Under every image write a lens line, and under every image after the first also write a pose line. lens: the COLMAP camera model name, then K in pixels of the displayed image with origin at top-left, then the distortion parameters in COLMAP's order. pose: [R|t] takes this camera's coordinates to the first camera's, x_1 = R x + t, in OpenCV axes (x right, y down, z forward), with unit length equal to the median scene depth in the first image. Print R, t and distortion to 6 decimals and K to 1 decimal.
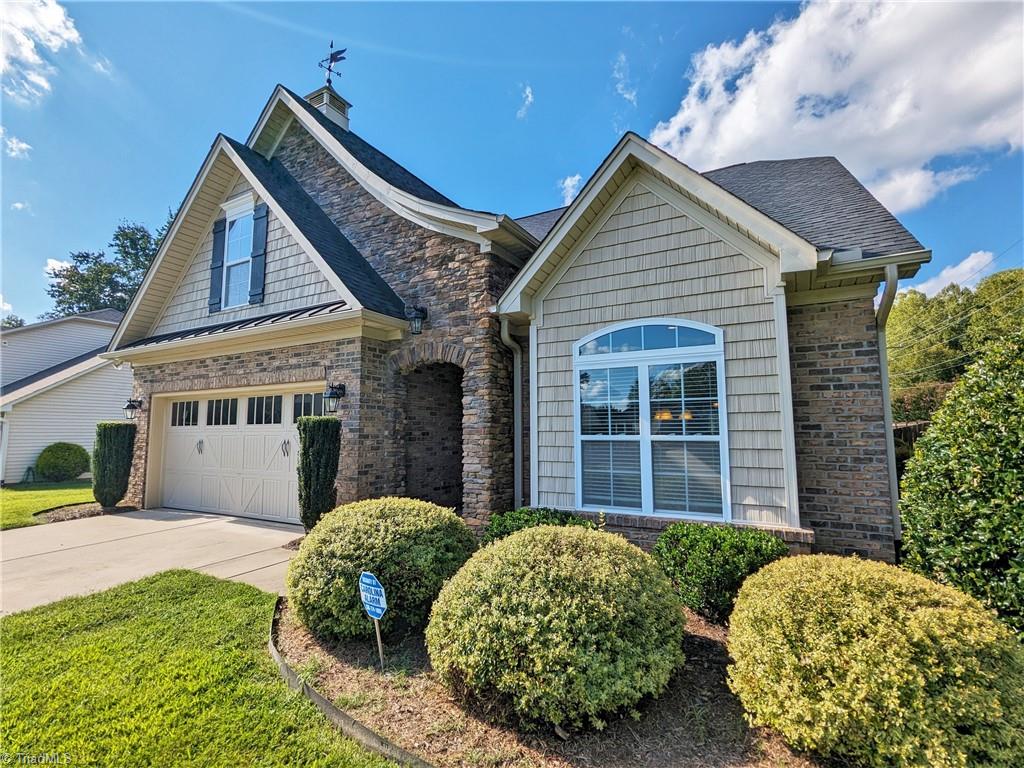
lens RADIAL K [[486.1, 0, 511.9], [0, 486.1, 383.9], [0, 0, 1]] dist [0.000531, 0.000100]
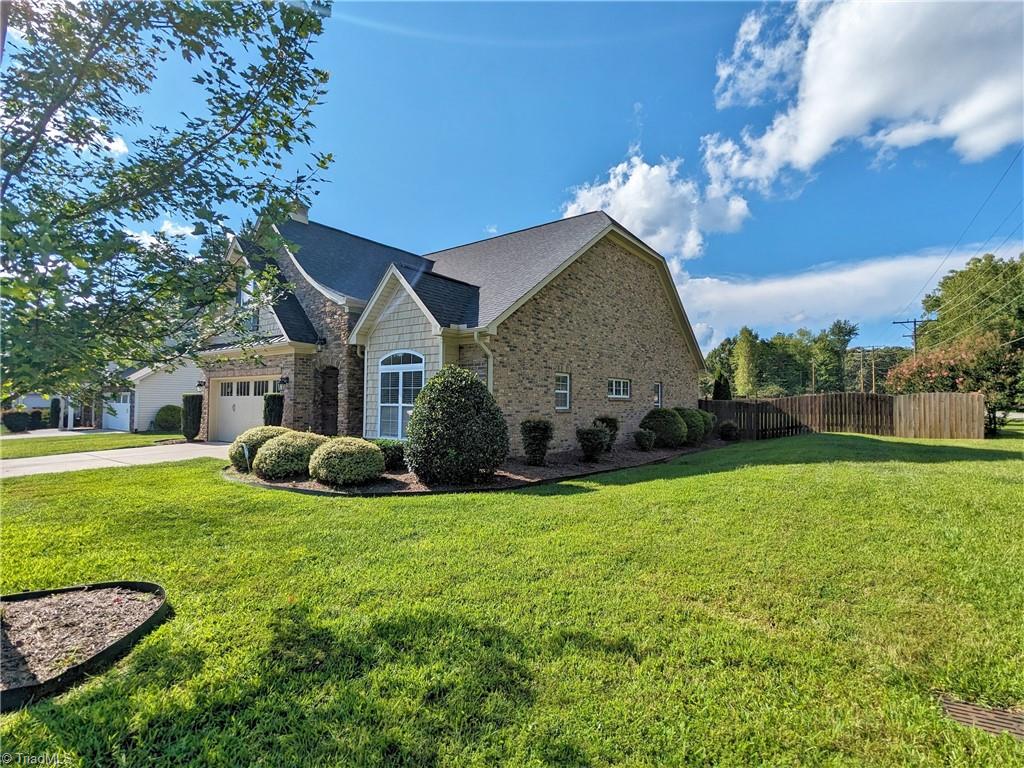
lens RADIAL K [[486.1, 0, 512.9], [0, 486.1, 385.2], [0, 0, 1]] dist [0.000531, 0.000100]
pose [[0.990191, 0.007295, -0.139529, 0.834918], [0.001763, 0.997904, 0.064685, -0.090629], [0.139708, -0.064296, 0.988103, -0.834538]]
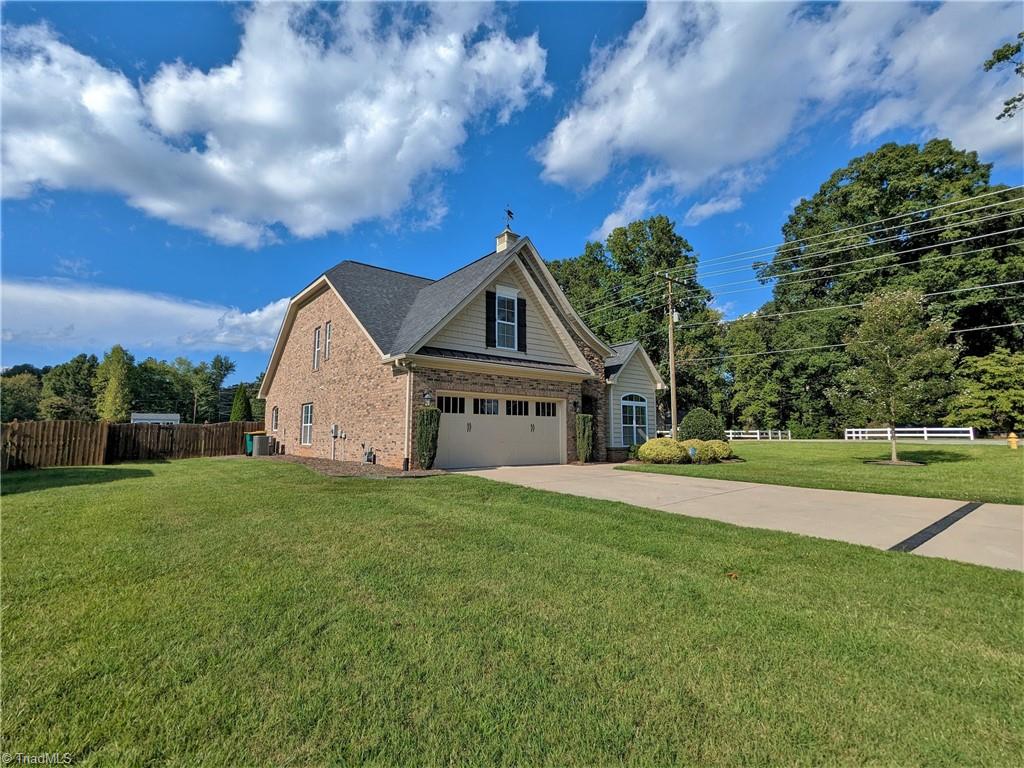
lens RADIAL K [[486.1, 0, 512.2], [0, 486.1, 385.0], [0, 0, 1]] dist [0.000531, 0.000100]
pose [[0.383881, 0.102415, 0.917685, -2.672293], [-0.094594, 0.992963, -0.071246, 0.120474], [-0.918524, -0.059458, 0.390868, 0.338709]]
